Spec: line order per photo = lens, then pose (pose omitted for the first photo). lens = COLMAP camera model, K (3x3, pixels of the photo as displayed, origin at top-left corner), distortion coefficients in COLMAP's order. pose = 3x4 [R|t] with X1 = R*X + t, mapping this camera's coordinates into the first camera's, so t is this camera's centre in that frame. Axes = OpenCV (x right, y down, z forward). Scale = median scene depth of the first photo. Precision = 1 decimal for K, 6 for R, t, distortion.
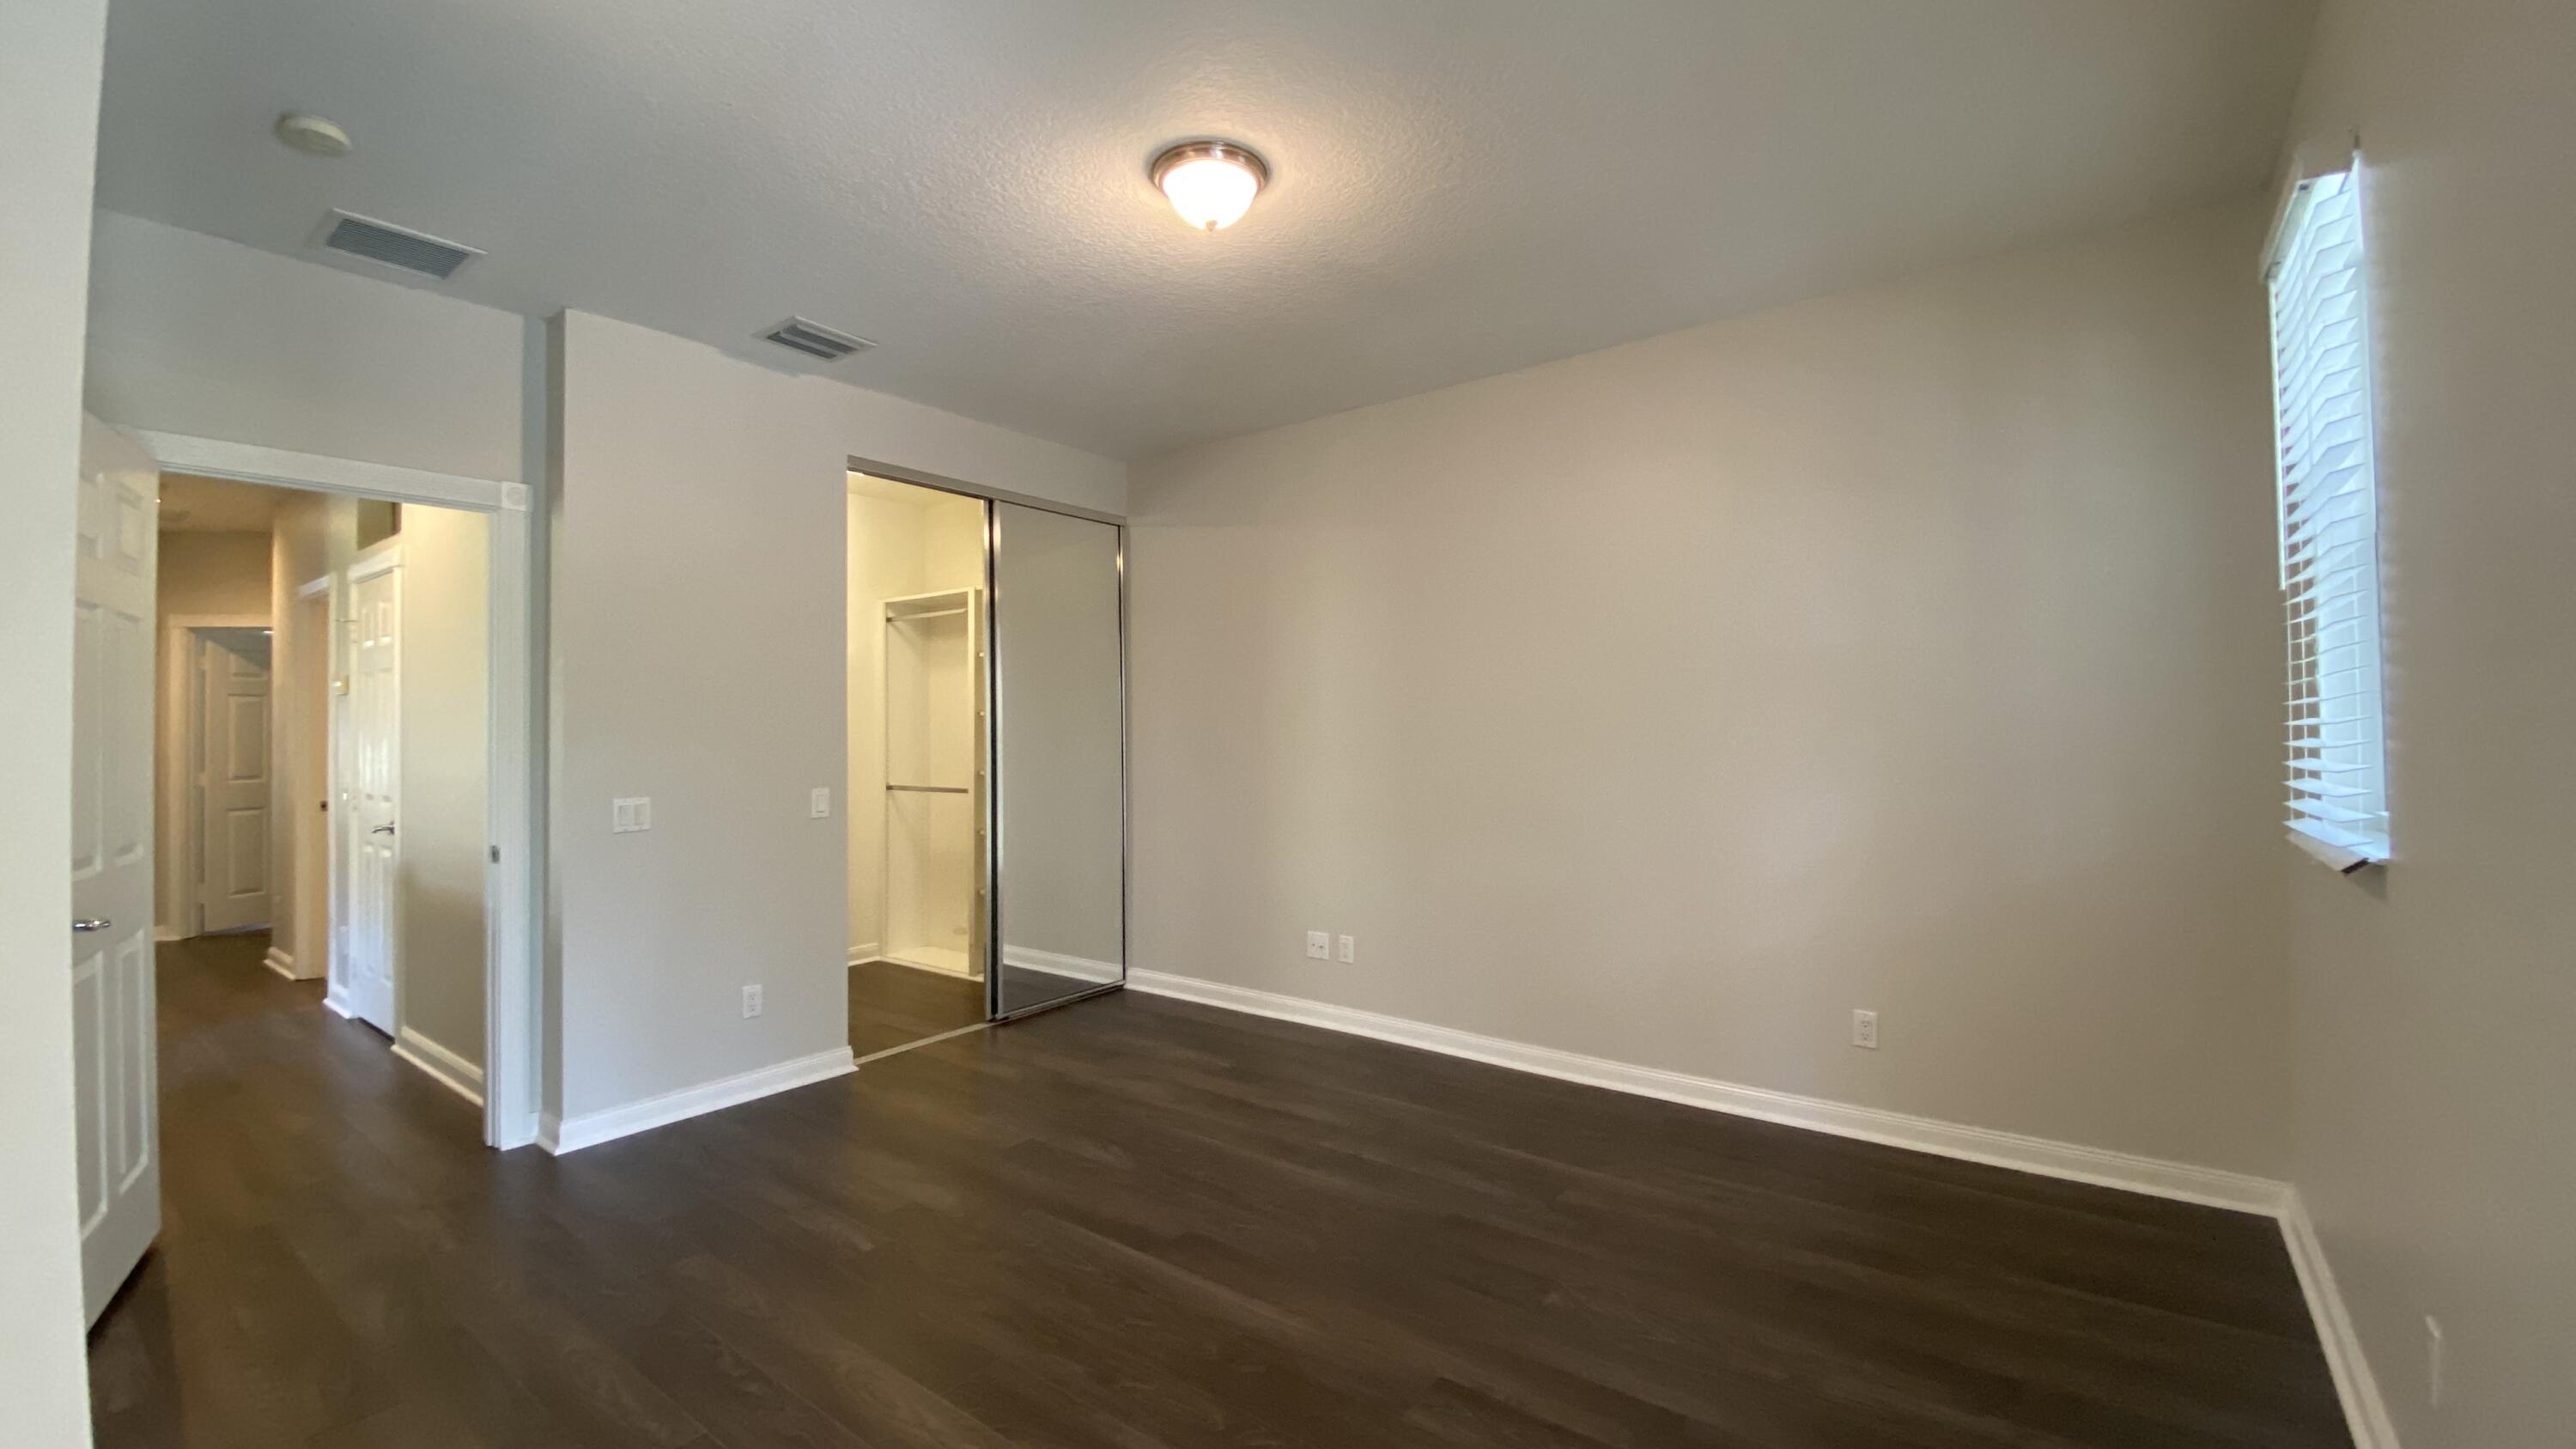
lens RADIAL K [[1068.7, 0, 1288.0], [0, 1068.7, 724.5], [0, 0, 1]] dist [0.015316, -0.020692]
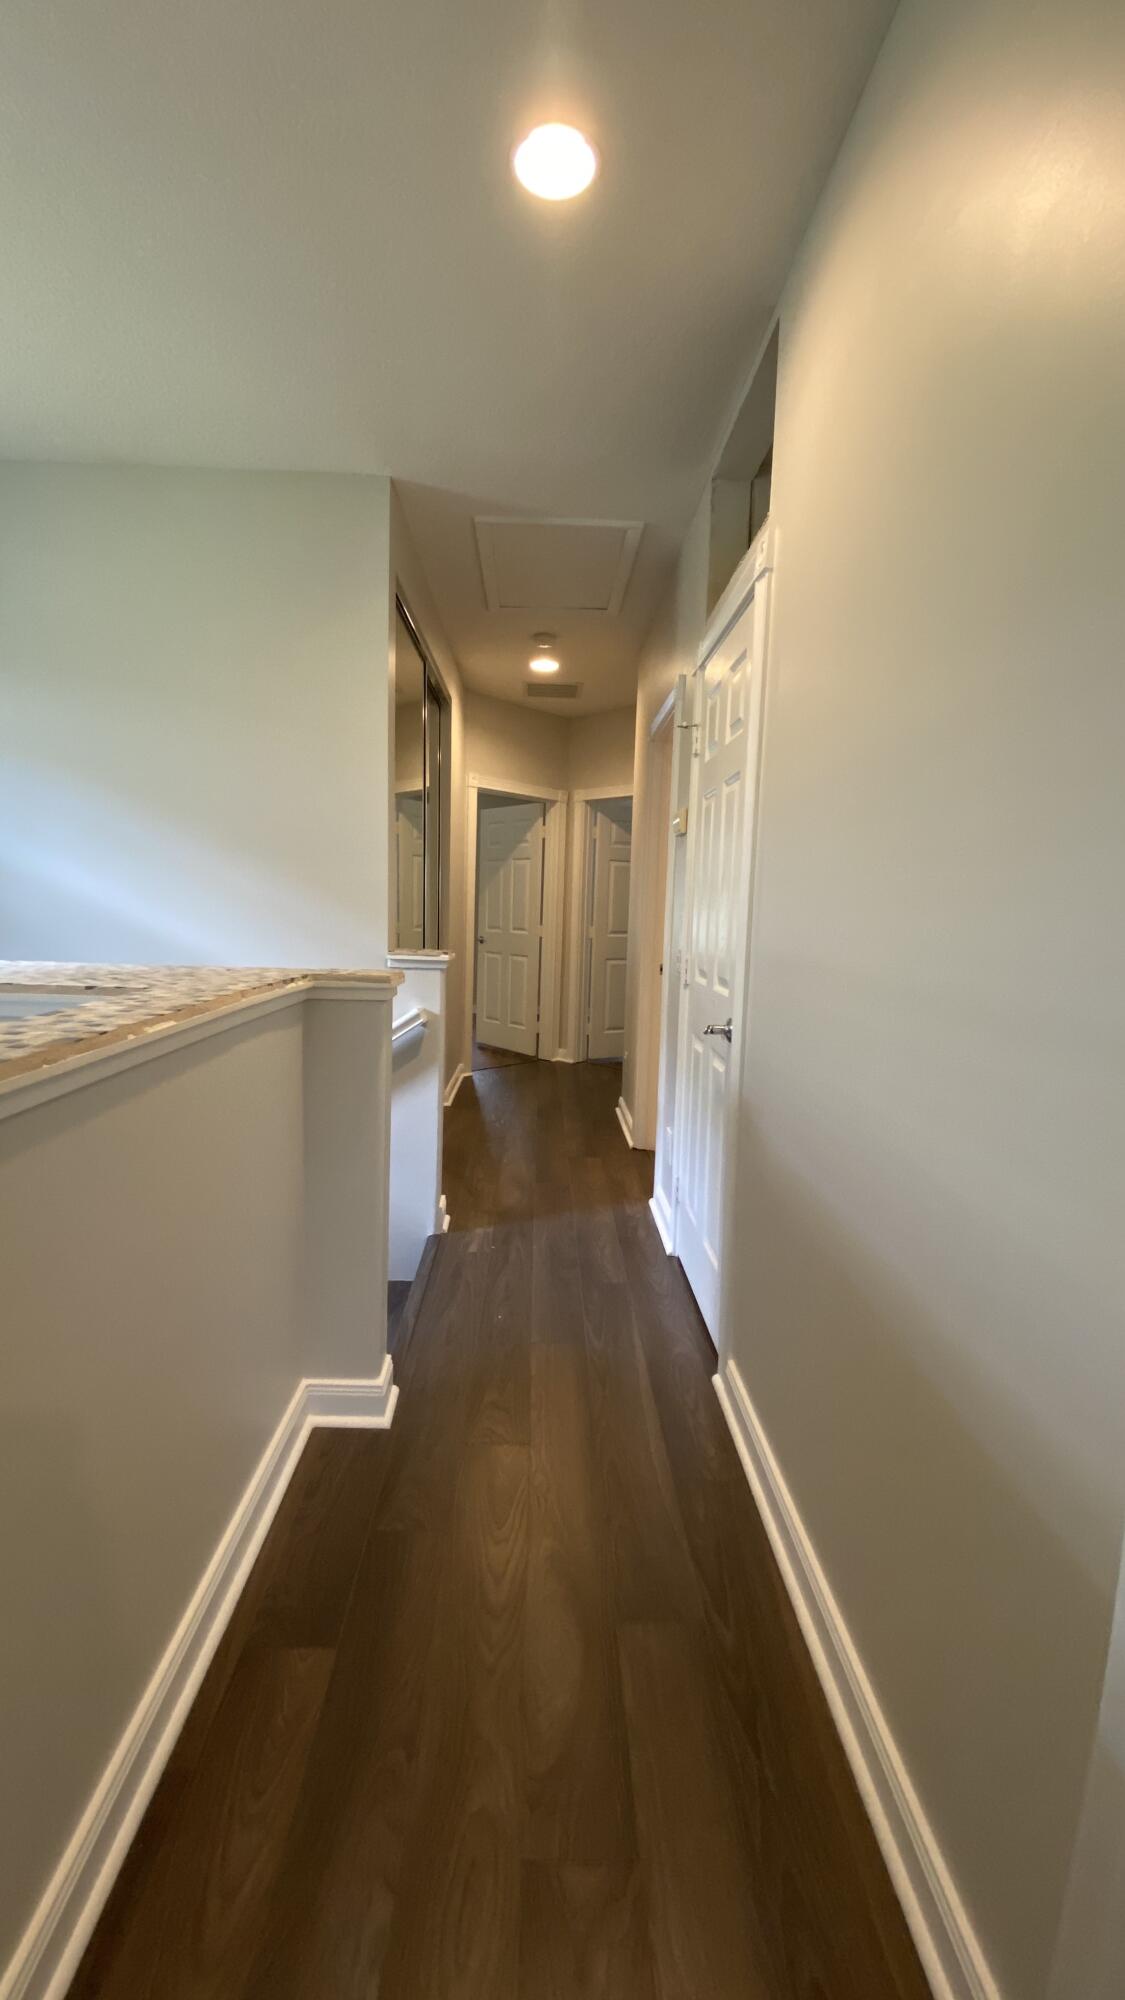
lens RADIAL K [[829.6, 0, 553.7], [0, 829.6, 991.9], [0, 0, 1]] dist [0.015316, -0.020692]
pose [[0.629481, 0.105750, -0.769786, -0.495776], [-0.026571, 0.993046, 0.114693, 0.019907], [0.776561, -0.051743, 0.627914, 0.575440]]
